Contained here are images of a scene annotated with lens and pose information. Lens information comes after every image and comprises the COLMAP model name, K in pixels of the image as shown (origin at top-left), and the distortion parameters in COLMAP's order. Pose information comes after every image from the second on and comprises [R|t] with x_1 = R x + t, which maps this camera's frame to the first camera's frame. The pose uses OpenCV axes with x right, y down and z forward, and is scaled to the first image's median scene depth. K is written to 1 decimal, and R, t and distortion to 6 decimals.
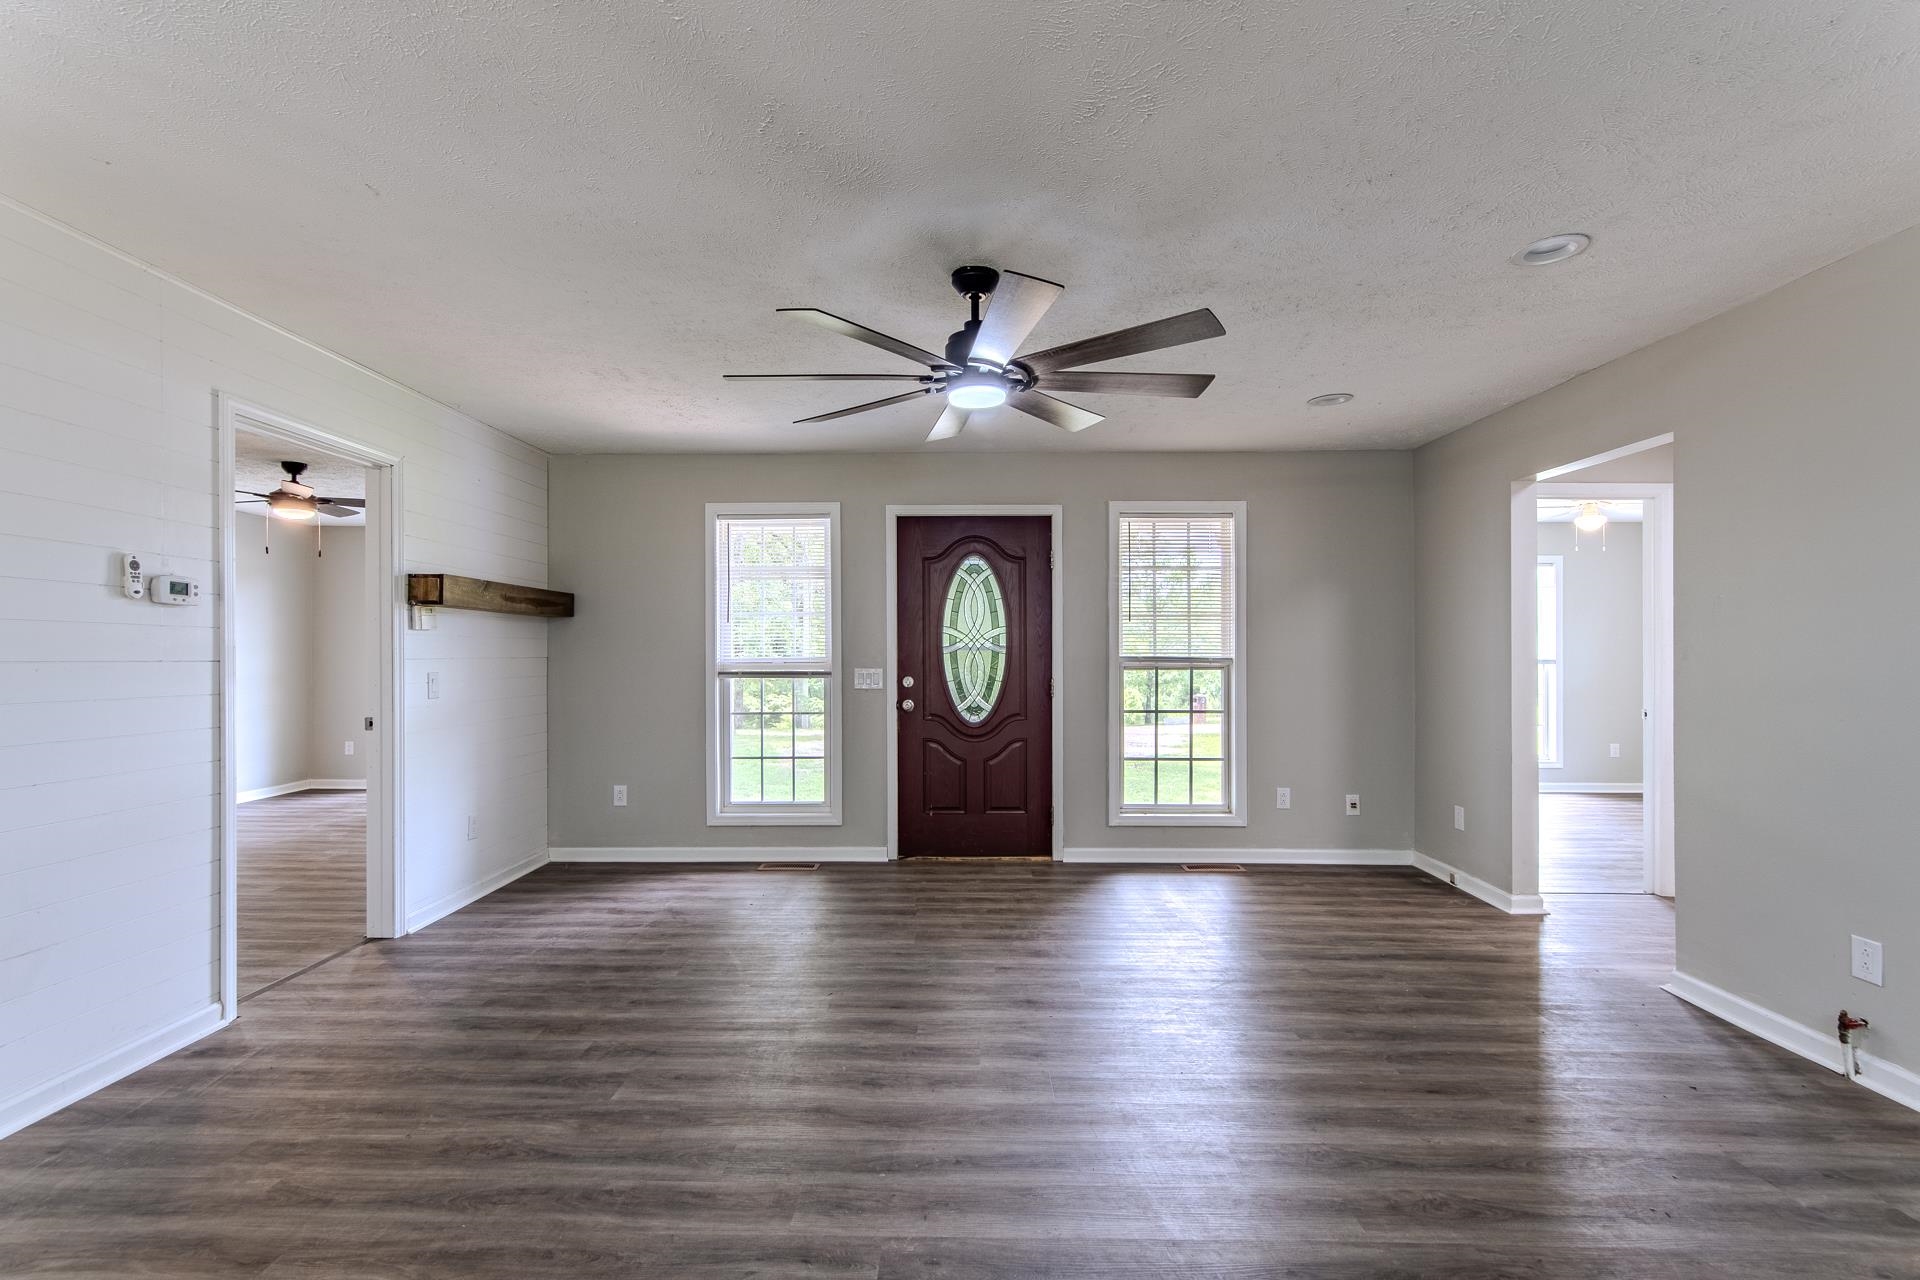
lens RADIAL K [[851.5, 0, 969.1], [0, 851.5, 654.0], [0, 0, 1]] dist [-0.003280, 0.001521]
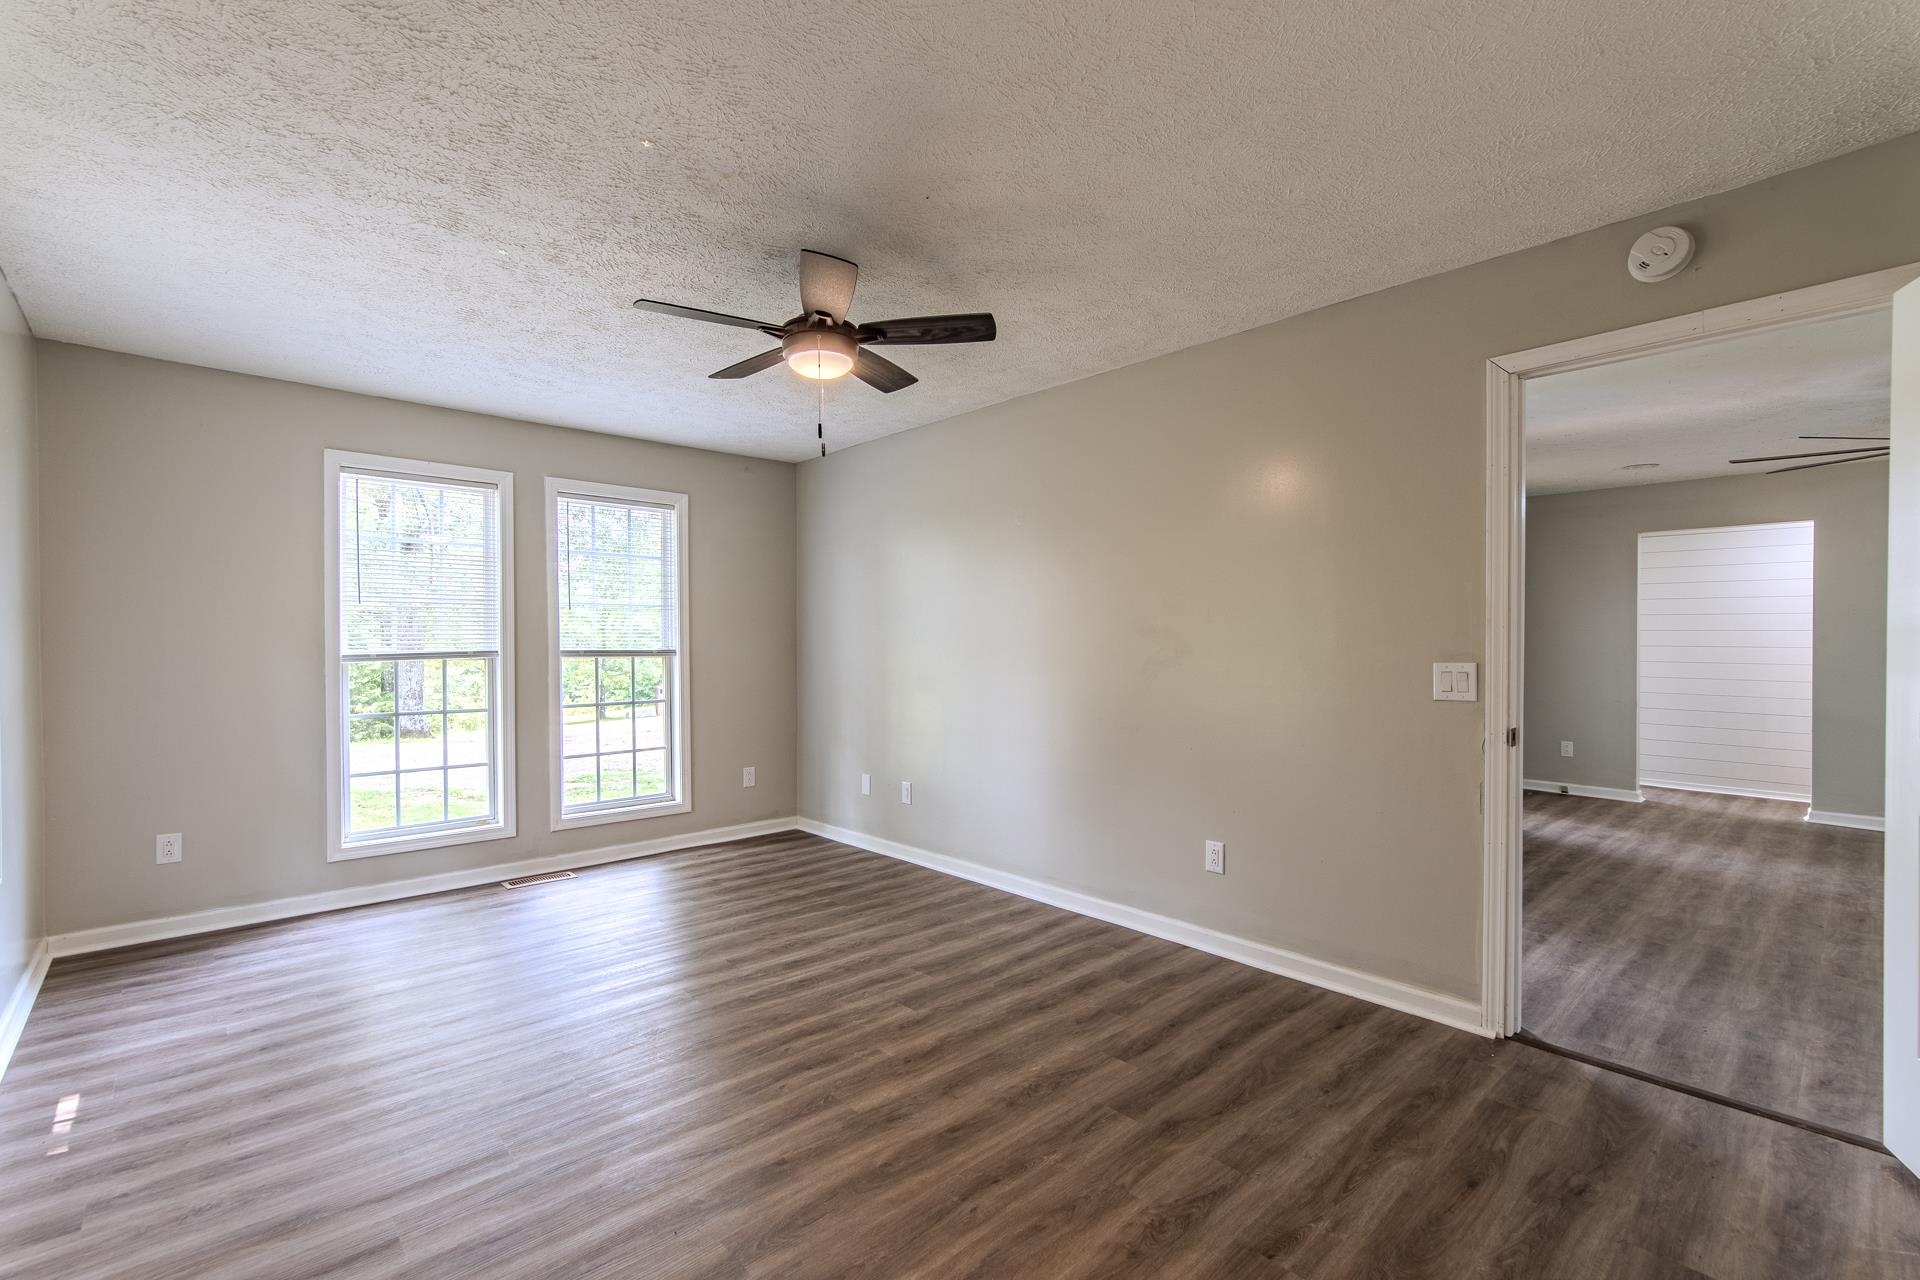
lens RADIAL K [[825.1, 0, 937.8], [0, 825.1, 643.8], [0, 0, 1]] dist [-0.003412, 0.000420]
pose [[0.742598, 0.000516, 0.669737, -0.116239], [0.000615, 0.999999, -0.001453, 0.000592], [-0.669737, 0.001491, 0.742597, 0.061886]]
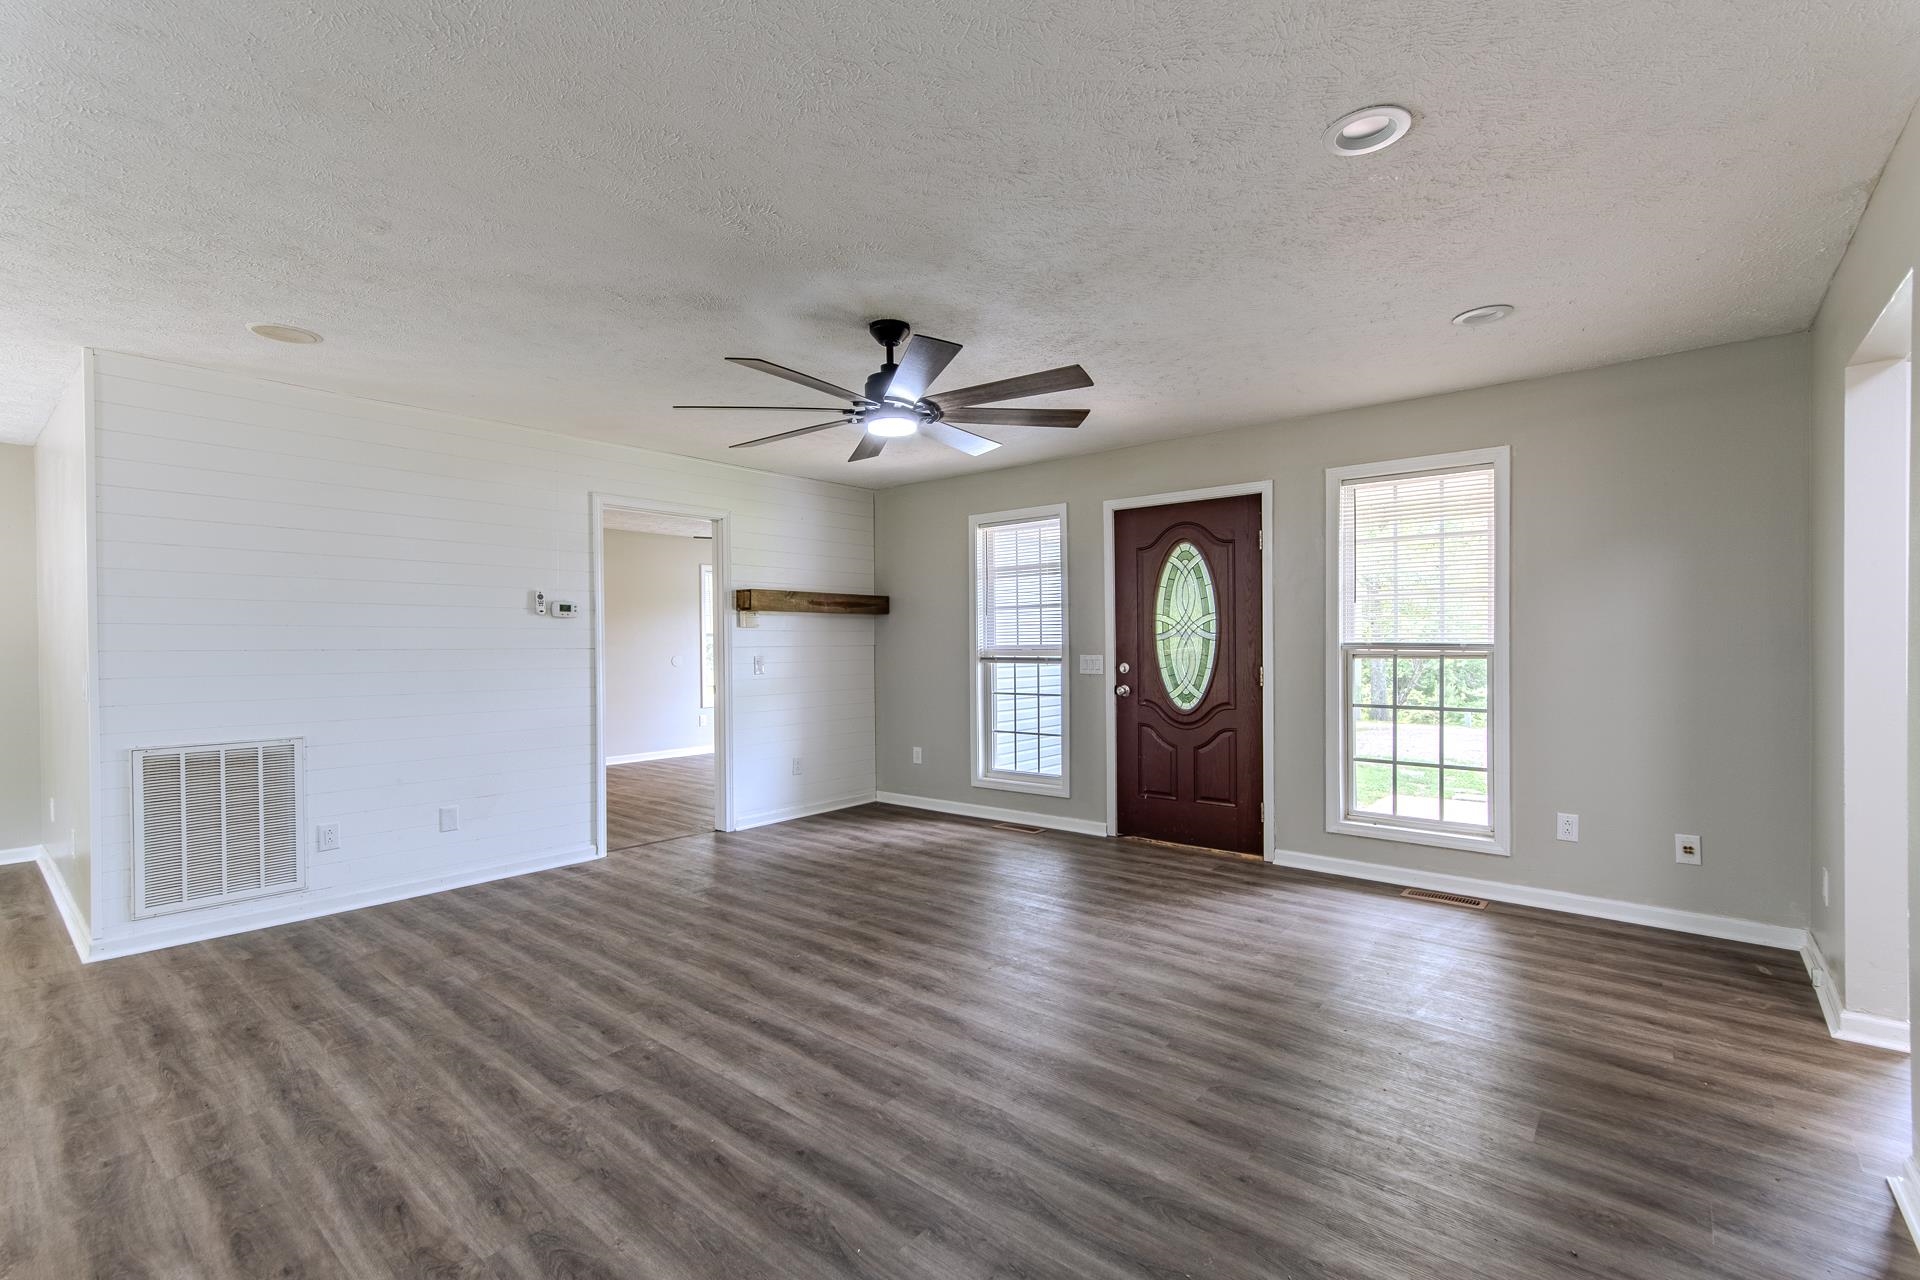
lens RADIAL K [[851.5, 0, 969.4], [0, 851.5, 651.4], [0, 0, 1]] dist [-0.003280, 0.001521]
pose [[0.780004, 0.002342, -0.625770, 0.434034], [0.005993, 0.999919, 0.011212, -0.000525], [0.625746, -0.012496, 0.779927, 0.068483]]
